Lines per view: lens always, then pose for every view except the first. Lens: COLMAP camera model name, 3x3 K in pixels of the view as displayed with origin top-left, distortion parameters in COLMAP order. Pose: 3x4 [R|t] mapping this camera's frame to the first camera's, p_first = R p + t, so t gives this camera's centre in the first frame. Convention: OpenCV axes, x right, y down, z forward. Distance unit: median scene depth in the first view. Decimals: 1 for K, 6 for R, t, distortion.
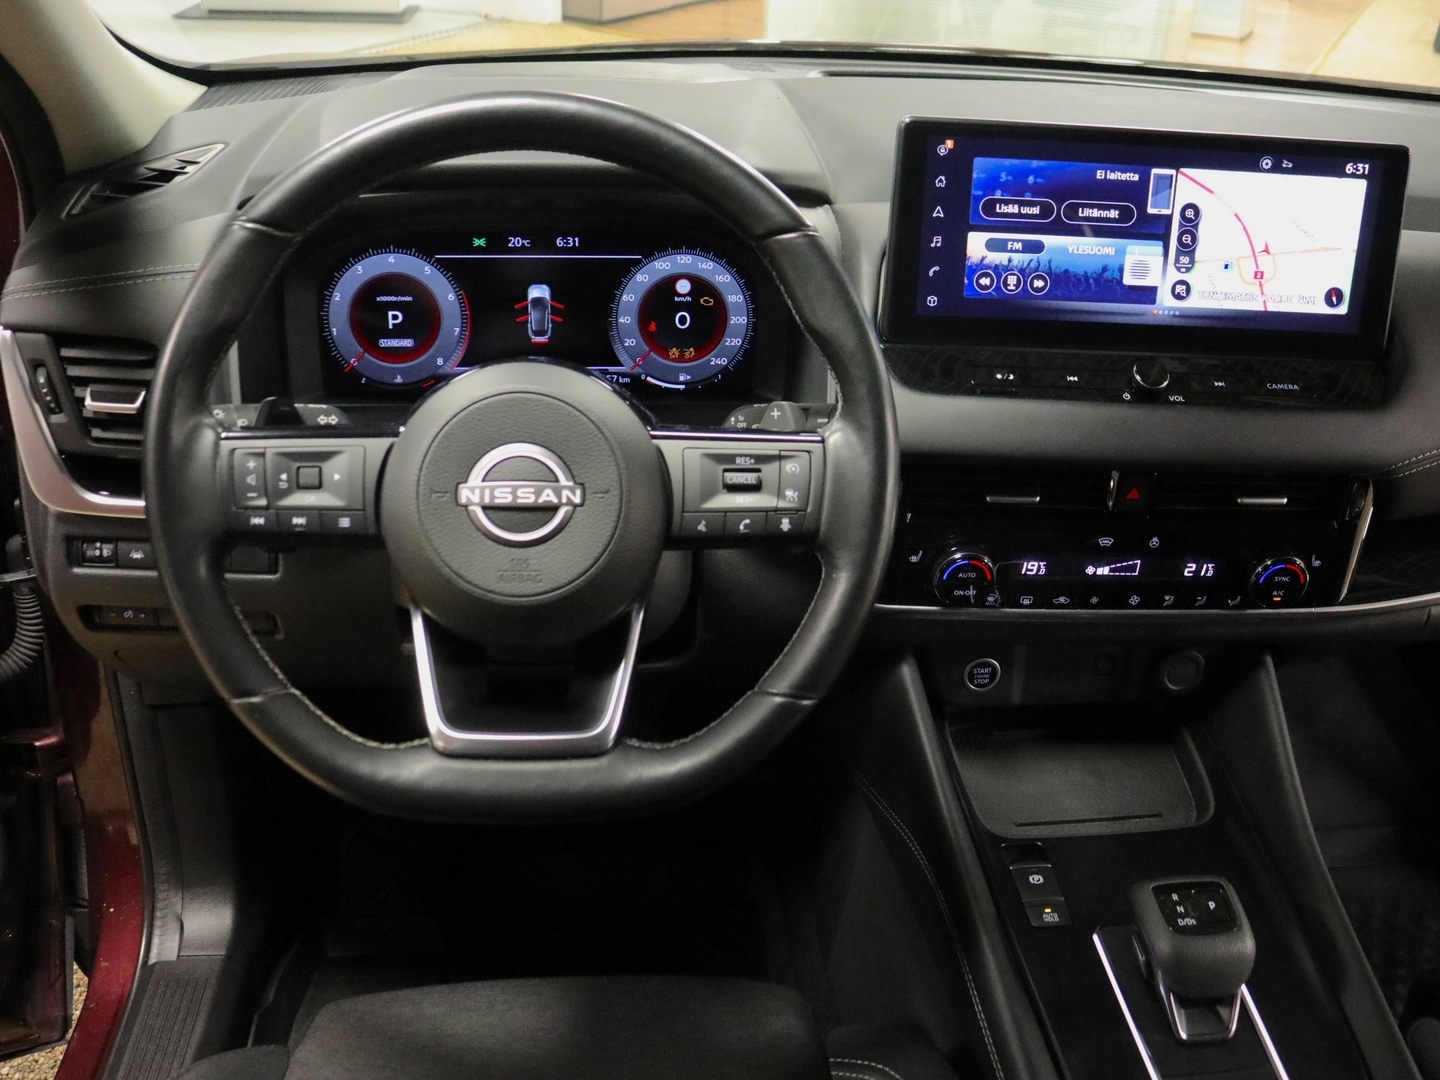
lens RADIAL K [[1361.0, 0, 714.2], [0, 1361.0, 539.0], [0, 0, 1]] dist [-0.109469, 0.000000]
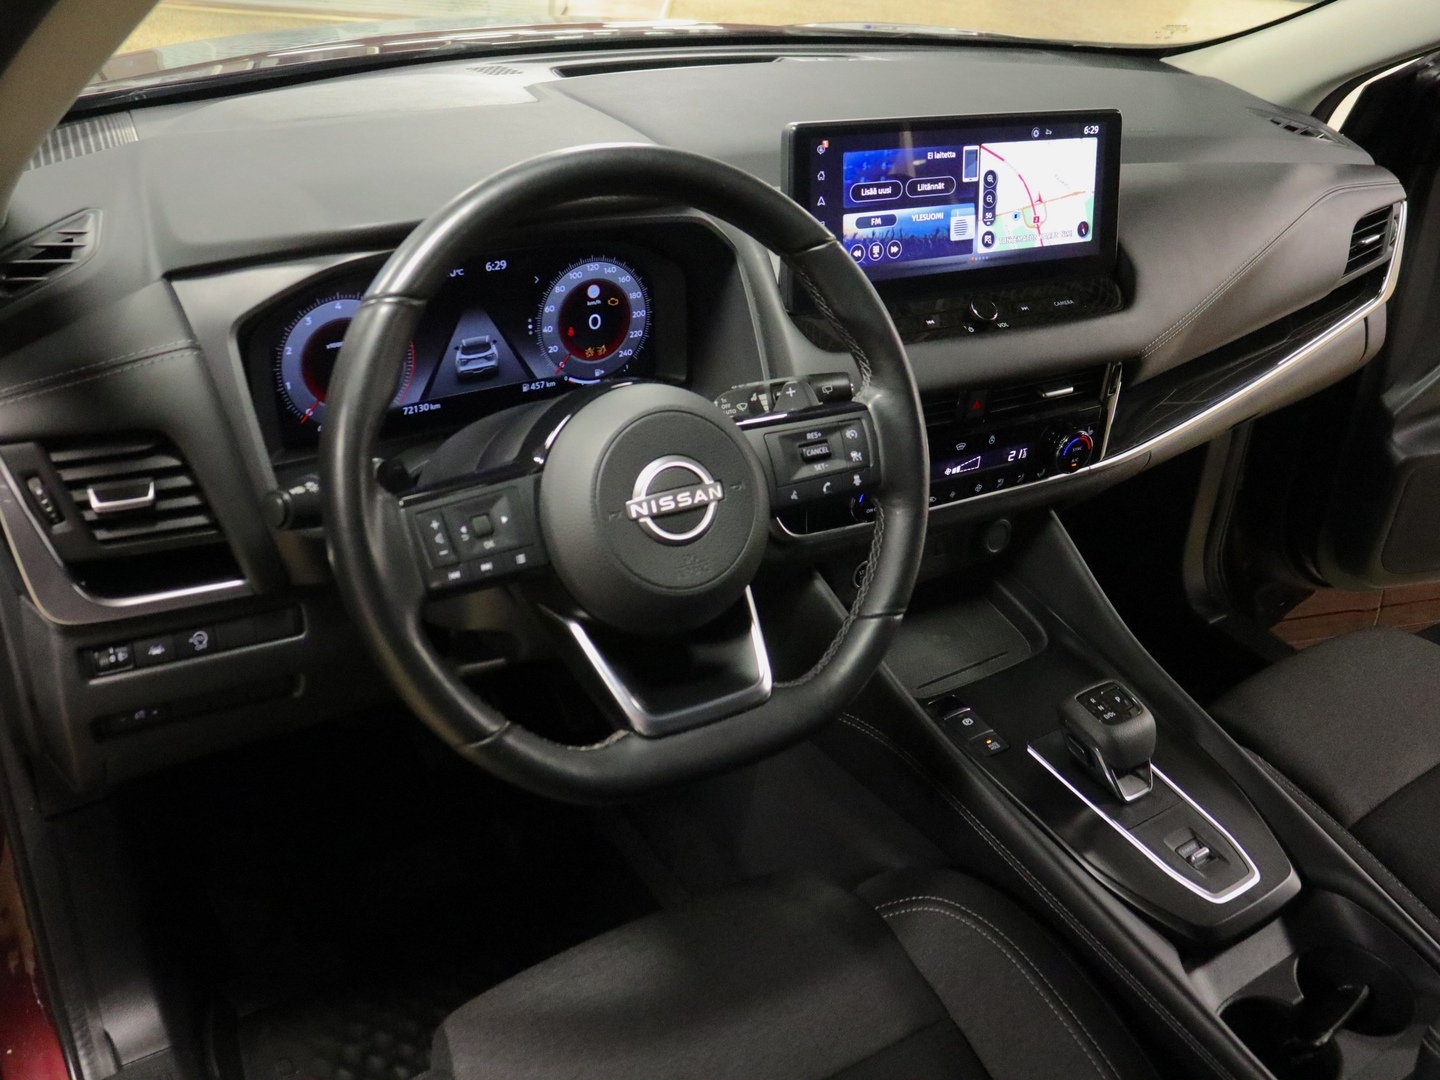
lens RADIAL K [[1361.0, 0, 725.8], [0, 1361.0, 542.7], [0, 0, 1]] dist [-0.109469, 0.000000]
pose [[0.880165, -0.217762, 0.421769, -0.468005], [0.193783, 0.975984, 0.099512, -0.081157], [-0.433310, -0.005855, 0.901226, -0.041694]]
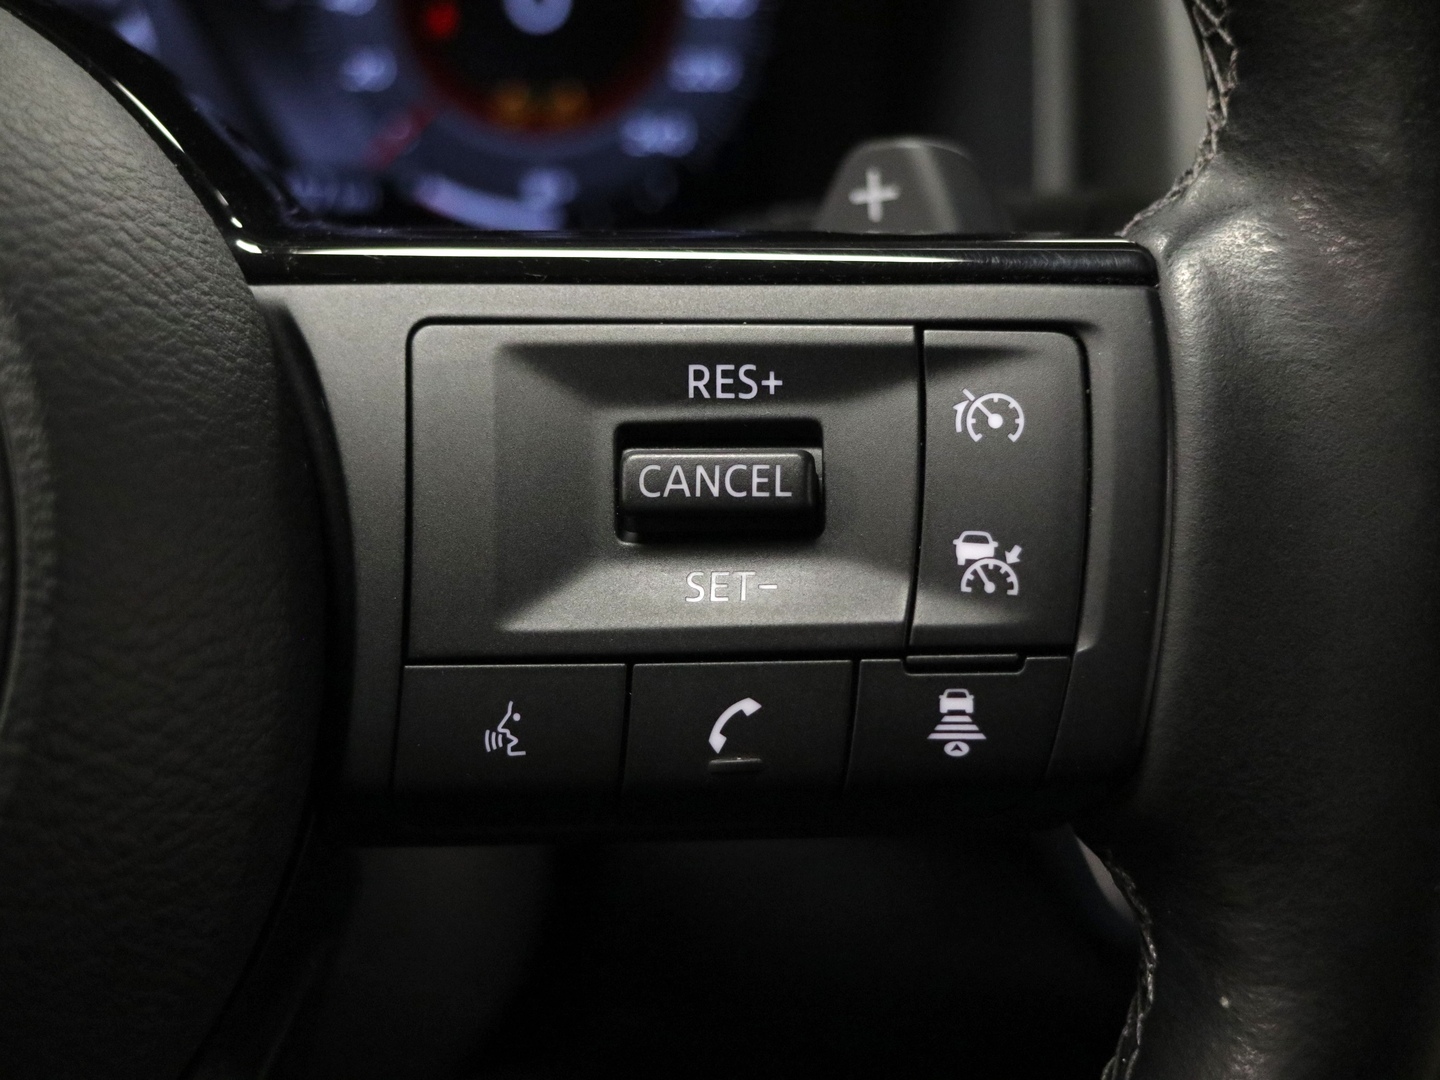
lens RADIAL K [[2071.7, 0, 718.8], [0, 2071.7, 539.3], [0, 0, 1]] dist [-0.039761, 0.000000]
pose [[0.999966, -0.007424, 0.003684, 0.015890], [0.007587, 0.998896, -0.046370, -0.018351], [-0.003336, 0.046397, 0.998918, 0.583347]]
